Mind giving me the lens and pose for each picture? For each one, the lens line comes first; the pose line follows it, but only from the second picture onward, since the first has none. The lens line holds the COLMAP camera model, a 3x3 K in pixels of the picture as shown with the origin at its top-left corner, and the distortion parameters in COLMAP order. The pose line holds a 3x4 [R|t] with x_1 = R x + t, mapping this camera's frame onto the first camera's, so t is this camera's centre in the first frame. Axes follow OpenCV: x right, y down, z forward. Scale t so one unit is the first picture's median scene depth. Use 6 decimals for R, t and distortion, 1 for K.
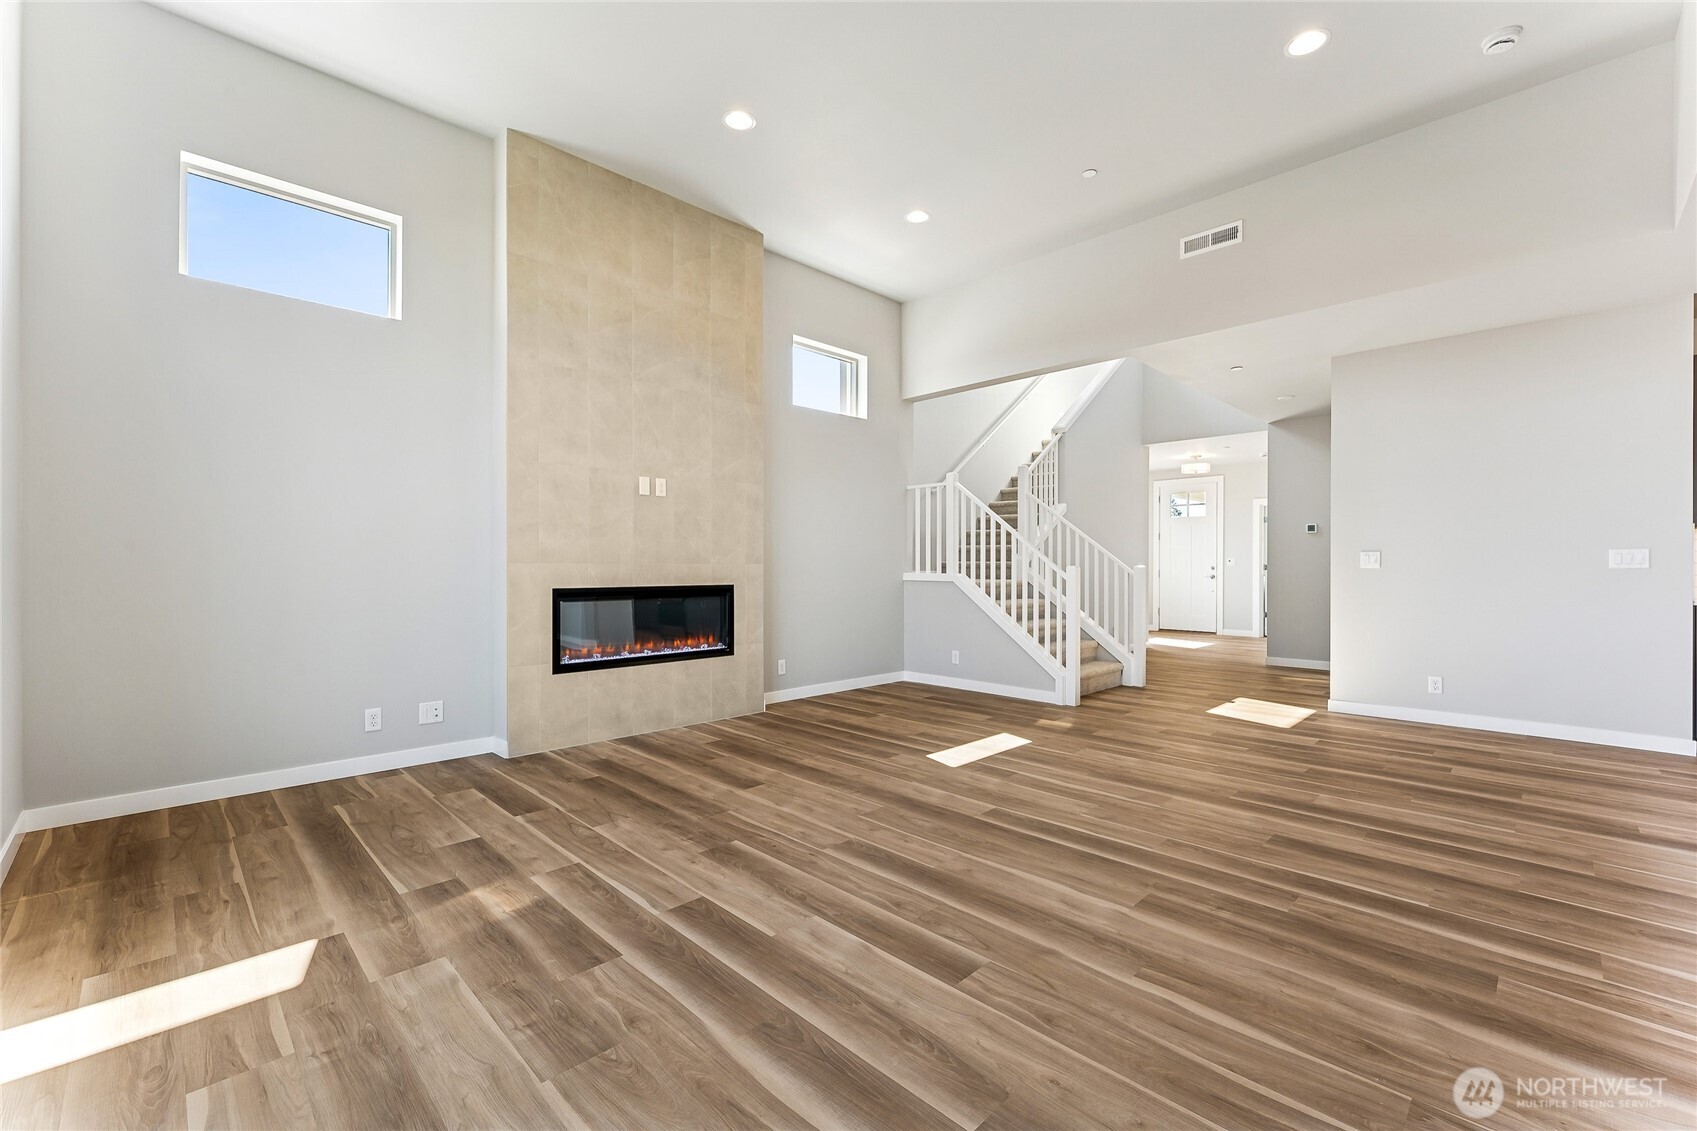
lens RADIAL K [[701.0, 0, 890.2], [0, 701.0, 568.9], [0, 0, 1]] dist [0.001966, 0.000094]
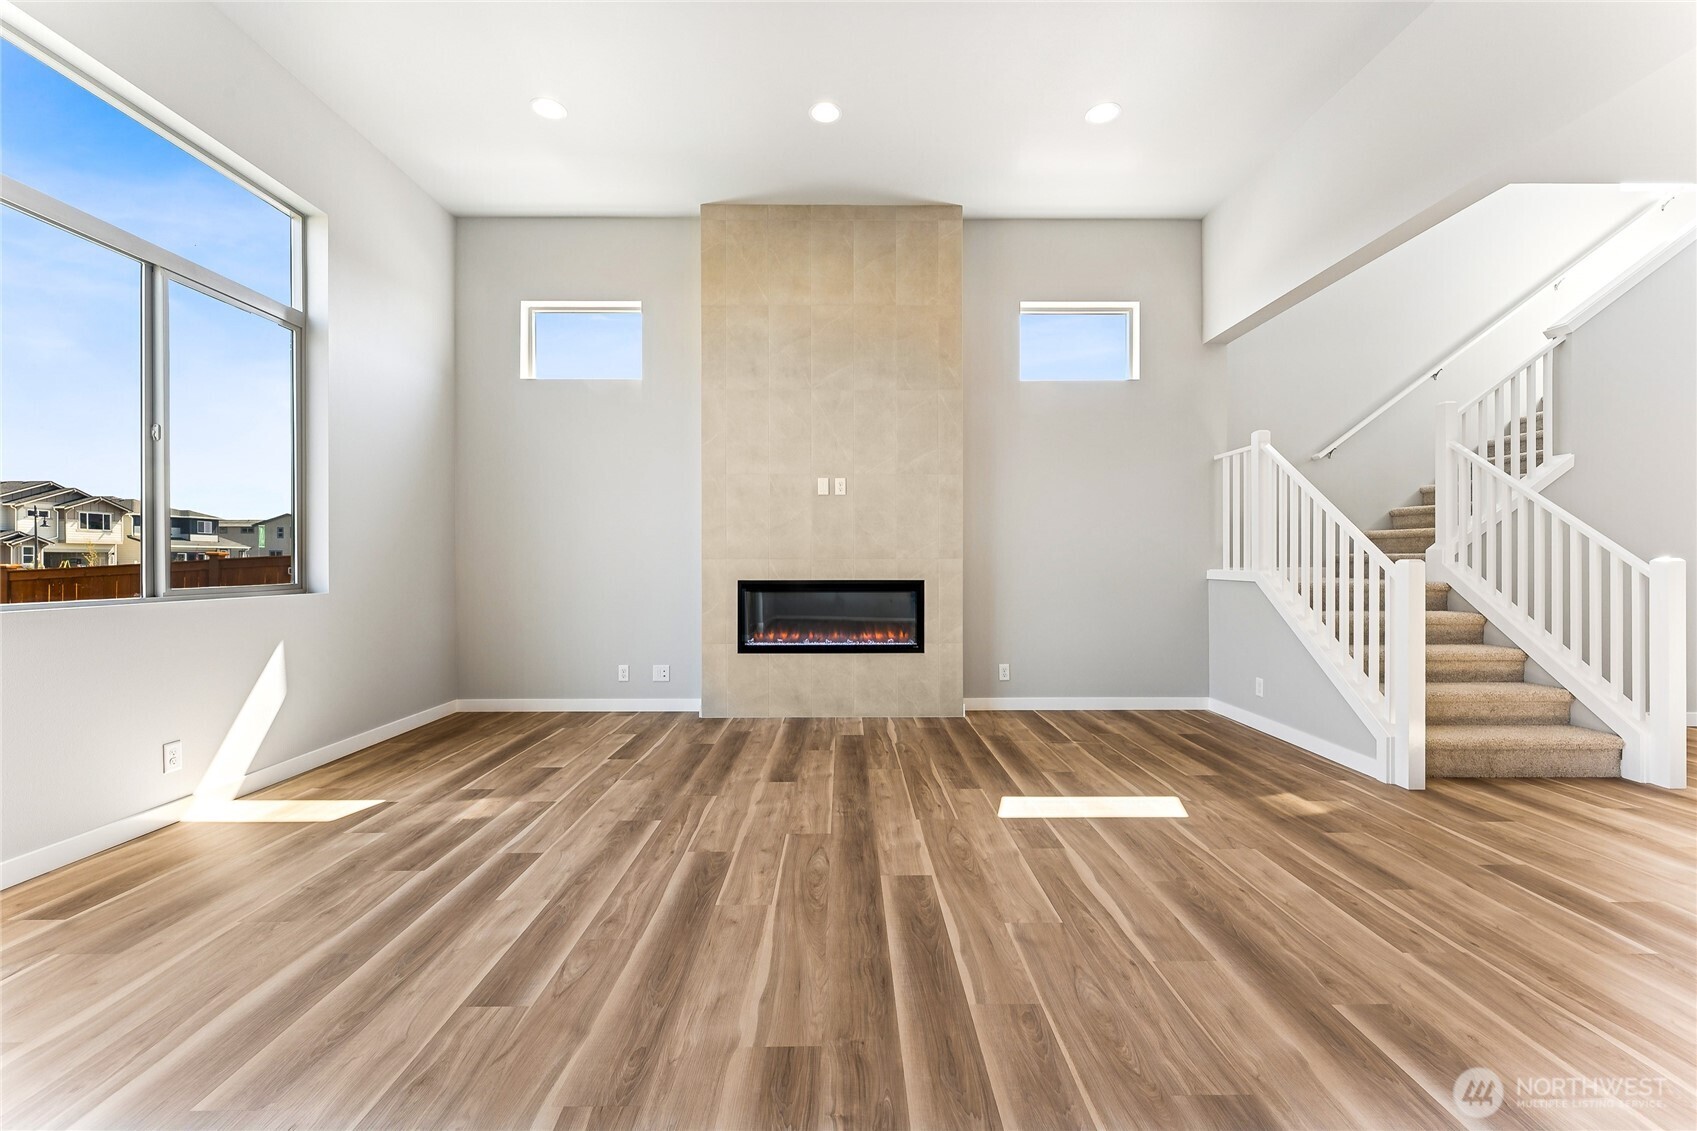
lens RADIAL K [[701.0, 0, 852.7], [0, 701.0, 564.6], [0, 0, 1]] dist [0.001966, 0.000094]
pose [[0.701626, 0.000215, -0.712545, 0.499178], [-0.000668, 1.000000, -0.000355, 0.001925], [0.712545, 0.000725, 0.701626, 0.316956]]
